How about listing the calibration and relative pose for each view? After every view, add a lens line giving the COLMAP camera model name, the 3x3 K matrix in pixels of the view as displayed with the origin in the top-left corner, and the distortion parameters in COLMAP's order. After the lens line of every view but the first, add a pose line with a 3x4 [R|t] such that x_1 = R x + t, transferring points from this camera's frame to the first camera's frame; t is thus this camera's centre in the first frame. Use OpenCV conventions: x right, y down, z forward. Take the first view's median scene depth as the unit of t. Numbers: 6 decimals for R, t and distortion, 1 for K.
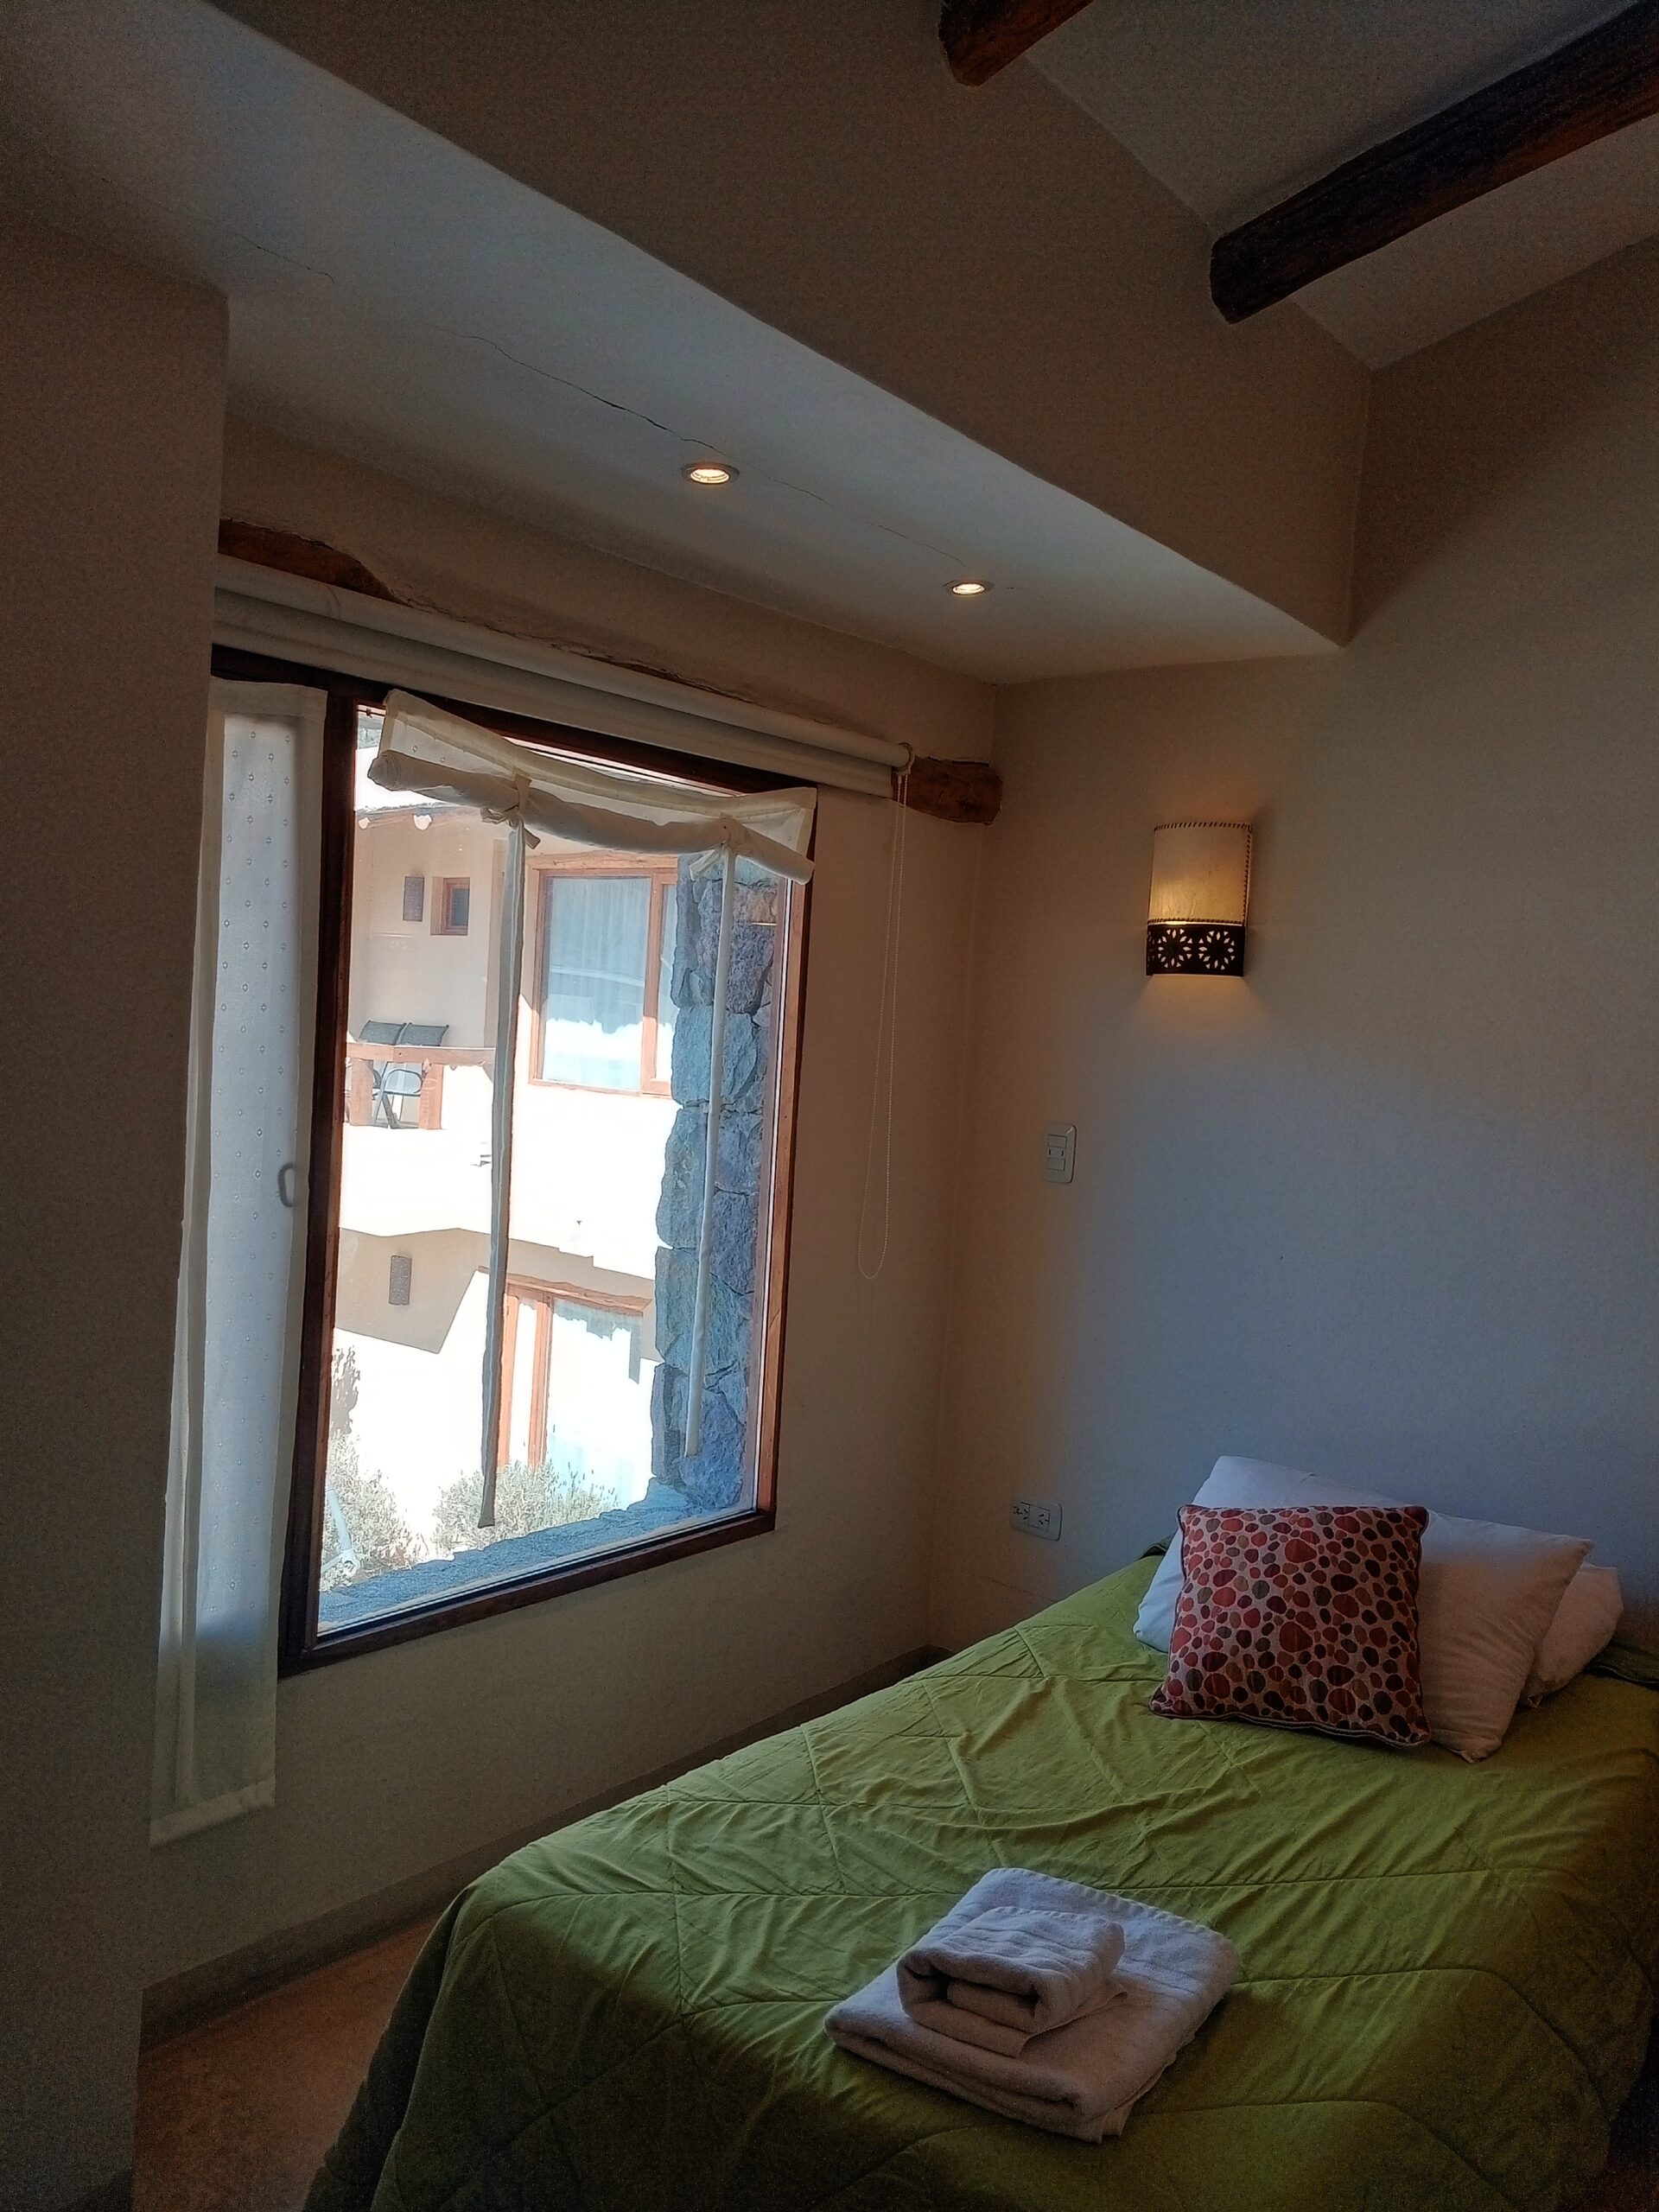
lens RADIAL K [[1654.2, 0, 818.9], [0, 1654.2, 1089.7], [0, 0, 1]] dist [0.098836, -0.149239]
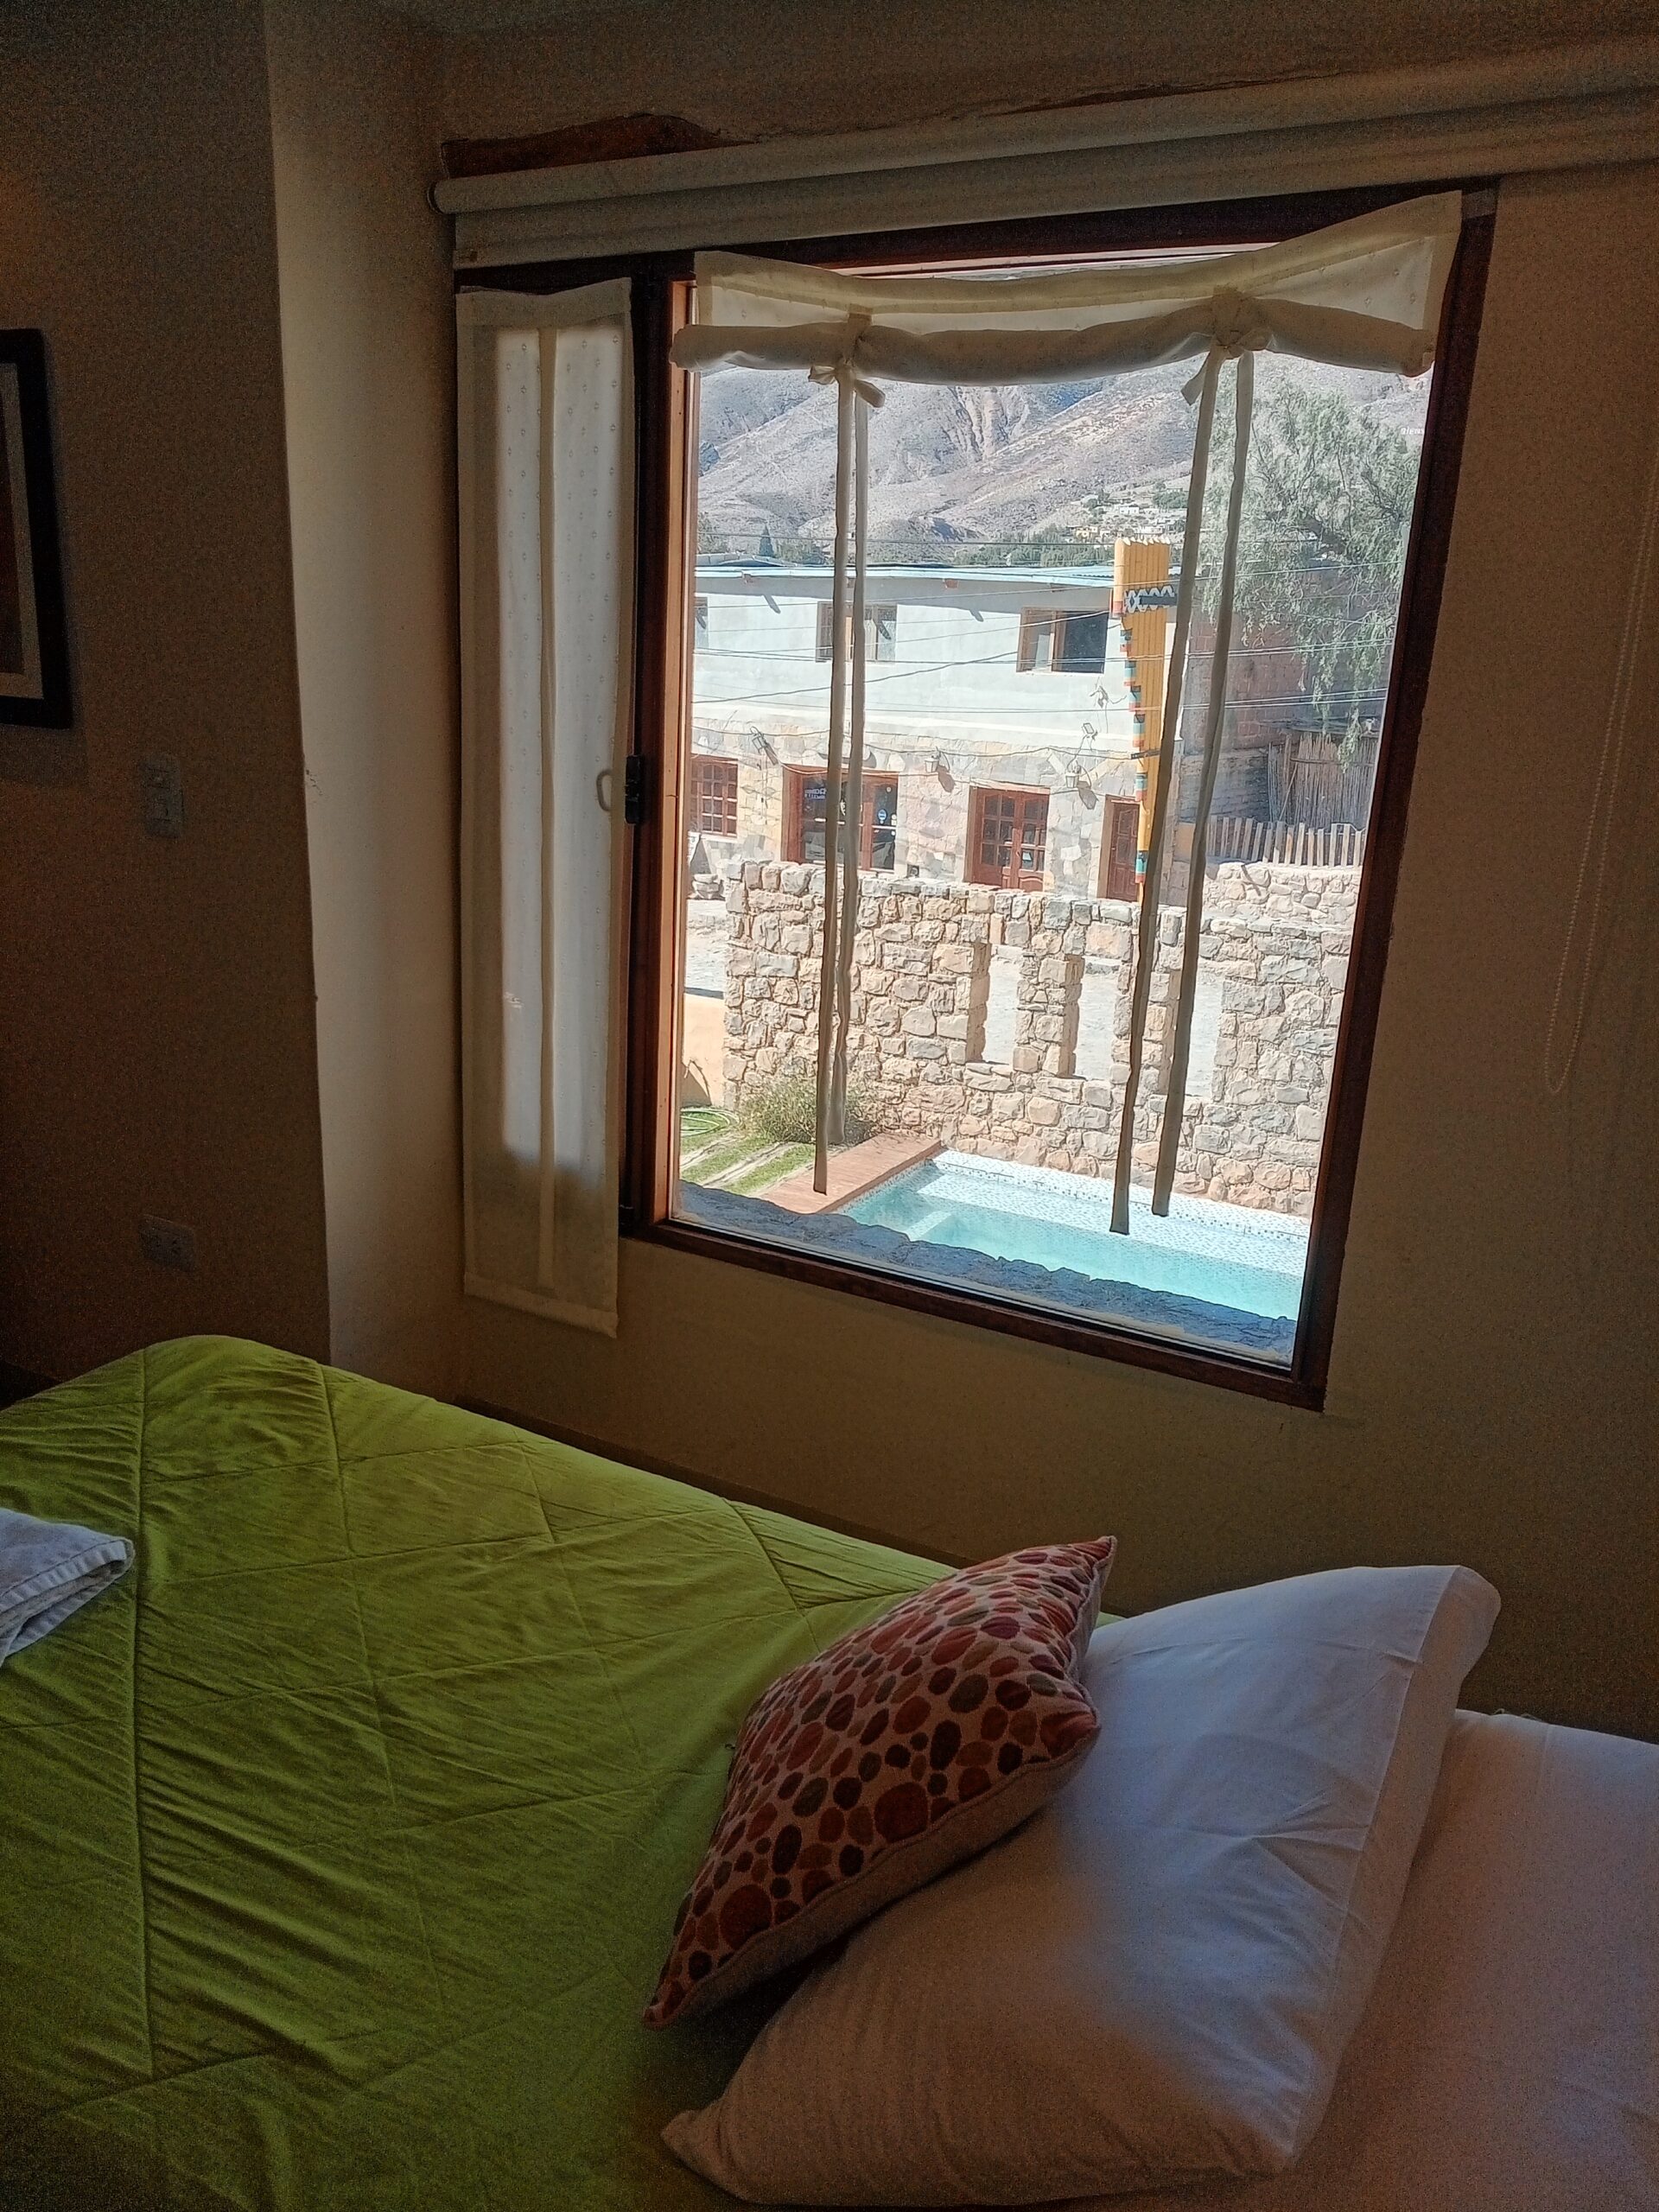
lens RADIAL K [[1654.2, 0, 818.9], [0, 1654.2, 1089.7], [0, 0, 1]] dist [0.098836, -0.149239]
pose [[0.186101, 0.215570, -0.958591, 0.736864], [-0.062827, 0.976249, 0.207344, 0.014223], [0.980520, 0.021638, 0.195225, 0.886723]]
